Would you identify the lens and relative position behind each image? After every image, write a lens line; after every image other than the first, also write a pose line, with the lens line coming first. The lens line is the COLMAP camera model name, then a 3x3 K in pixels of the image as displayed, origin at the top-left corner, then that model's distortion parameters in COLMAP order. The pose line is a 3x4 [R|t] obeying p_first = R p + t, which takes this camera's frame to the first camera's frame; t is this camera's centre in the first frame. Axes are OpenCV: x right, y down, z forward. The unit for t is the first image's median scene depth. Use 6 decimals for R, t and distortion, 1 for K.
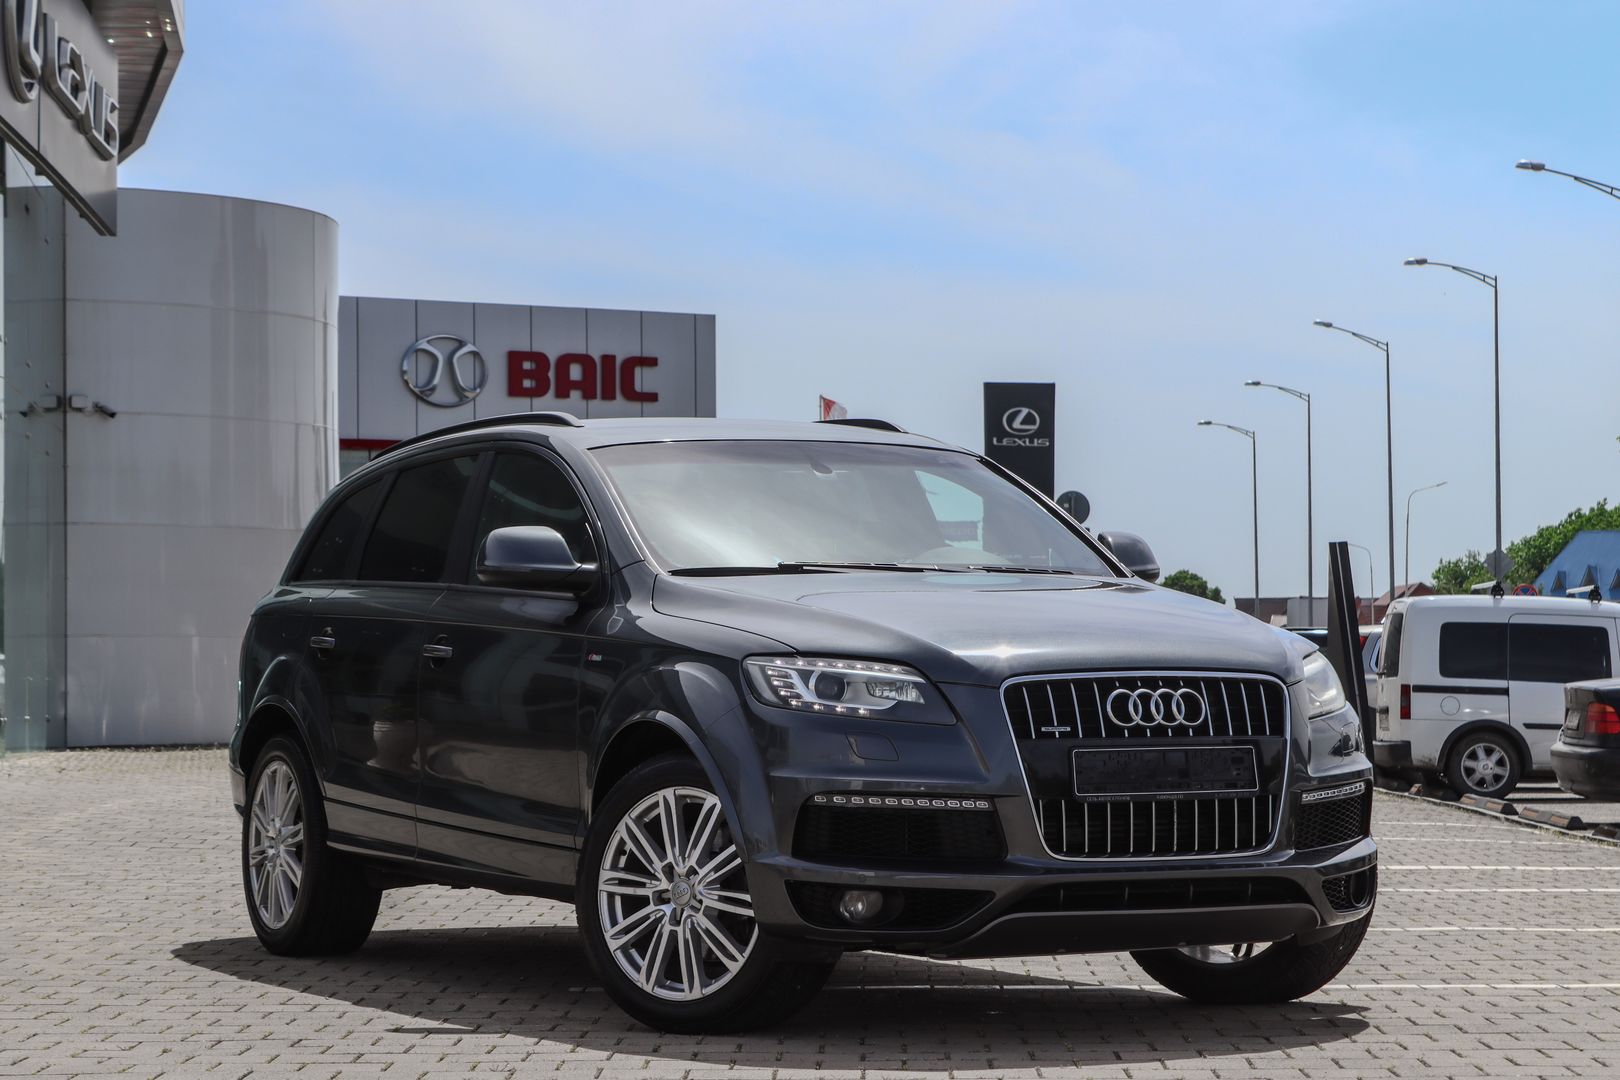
lens RADIAL K [[4771.3, 0, 808.4], [0, 4771.3, 544.0], [0, 0, 1]] dist [0.179975, 0.000000]
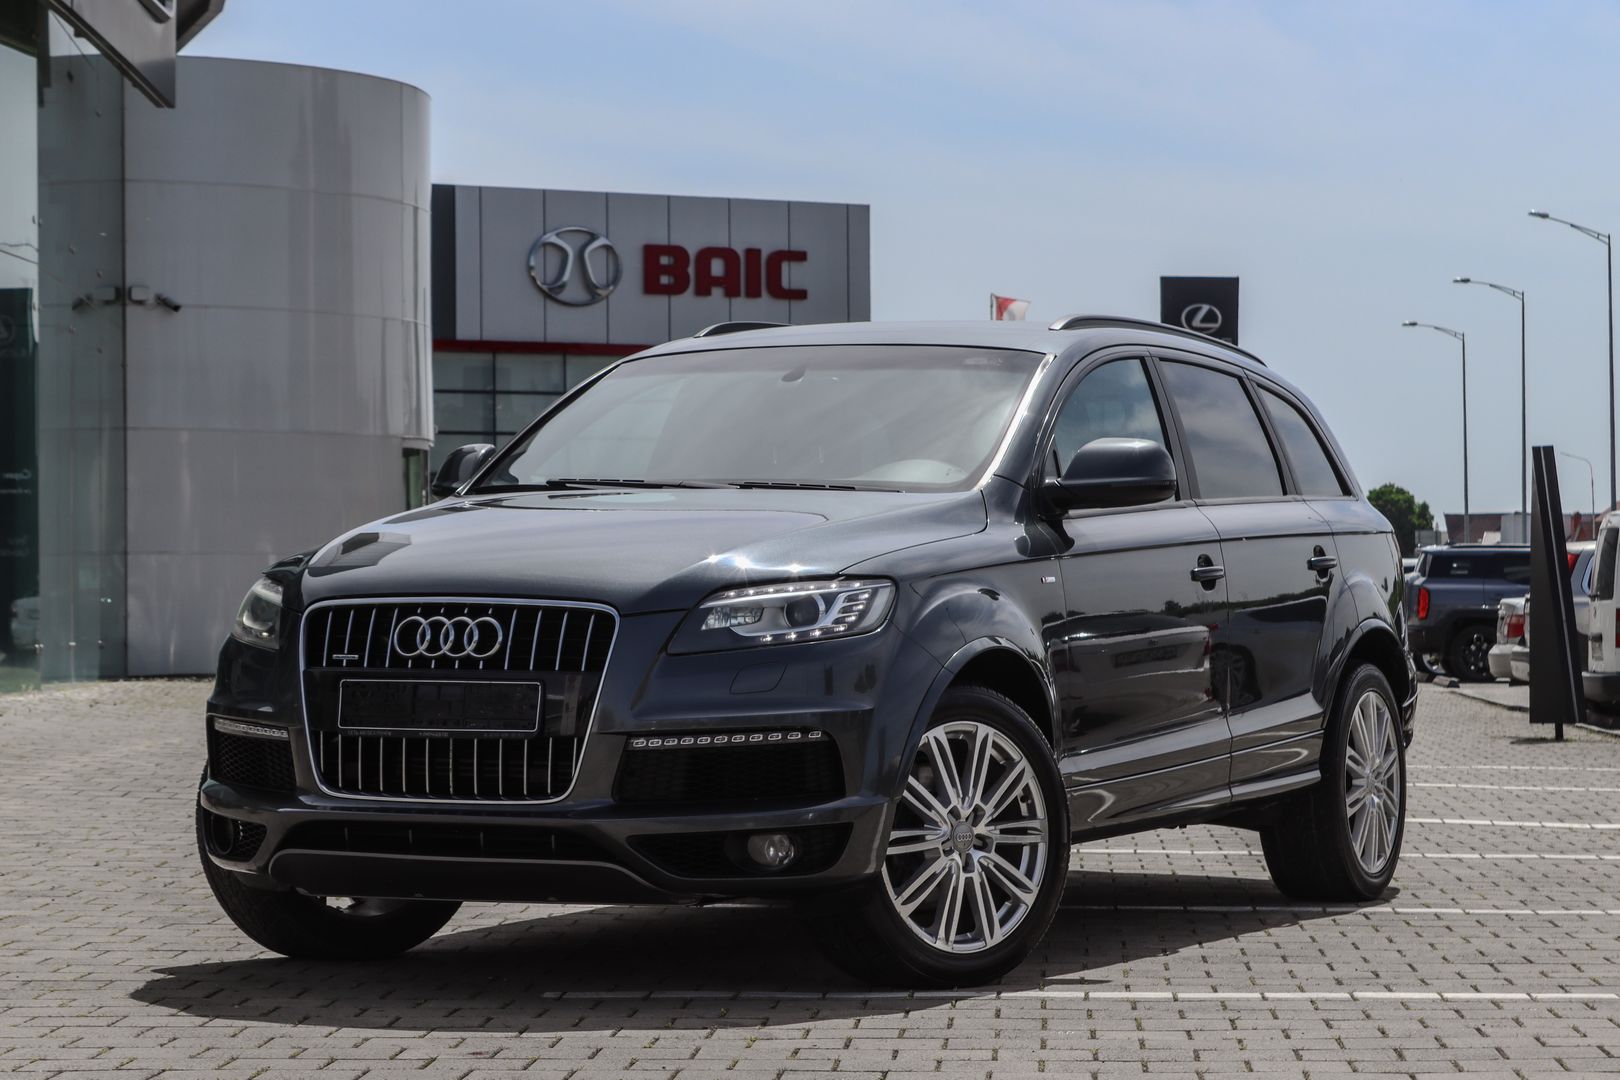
lens RADIAL K [[4771.3, 0, 796.3], [0, 4771.3, 527.3], [0, 0, 1]] dist [0.179975, 0.000000]
pose [[0.998761, -0.000167, -0.049761, 0.015640], [0.000840, 0.999908, 0.013513, 0.002162], [0.049754, -0.013538, 0.998670, 0.101391]]
